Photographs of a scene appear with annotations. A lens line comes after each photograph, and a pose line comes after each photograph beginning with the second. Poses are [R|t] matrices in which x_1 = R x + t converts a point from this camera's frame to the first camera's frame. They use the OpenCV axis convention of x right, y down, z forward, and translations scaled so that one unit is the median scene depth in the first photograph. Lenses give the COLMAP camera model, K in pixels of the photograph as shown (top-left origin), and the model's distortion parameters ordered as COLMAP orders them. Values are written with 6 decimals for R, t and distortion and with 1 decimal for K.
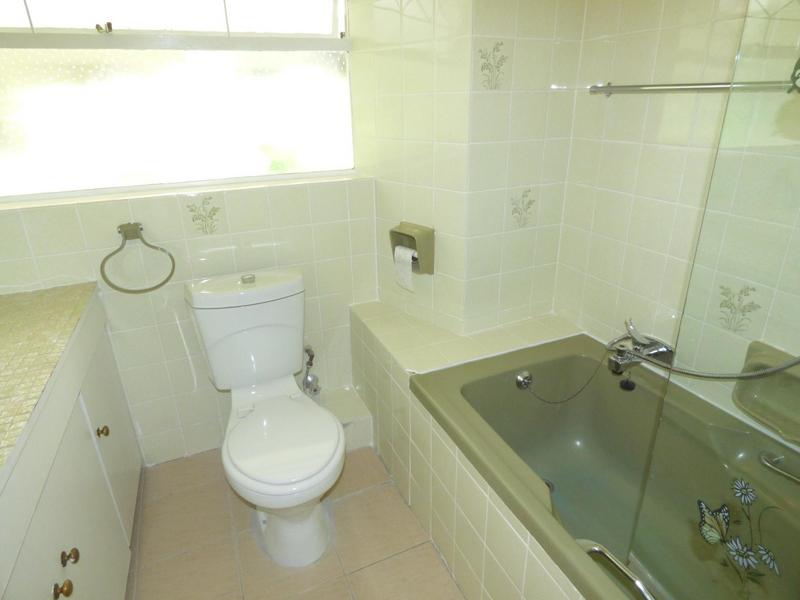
lens RADIAL K [[482.0, 0, 404.6], [0, 482.0, 299.0], [0, 0, 1]] dist [-0.009317, -0.000099]
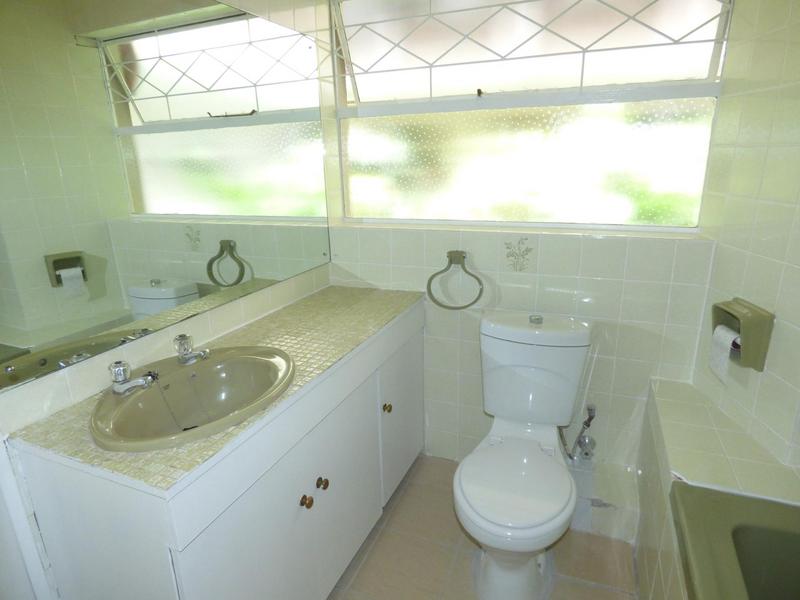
lens RADIAL K [[482.0, 0, 417.8], [0, 482.0, 302.9], [0, 0, 1]] dist [-0.009317, -0.000099]
pose [[0.705953, 0.210432, -0.676276, 0.184222], [-0.264084, 0.964192, 0.024349, -0.033697], [0.657184, 0.161404, 0.736246, 0.068053]]
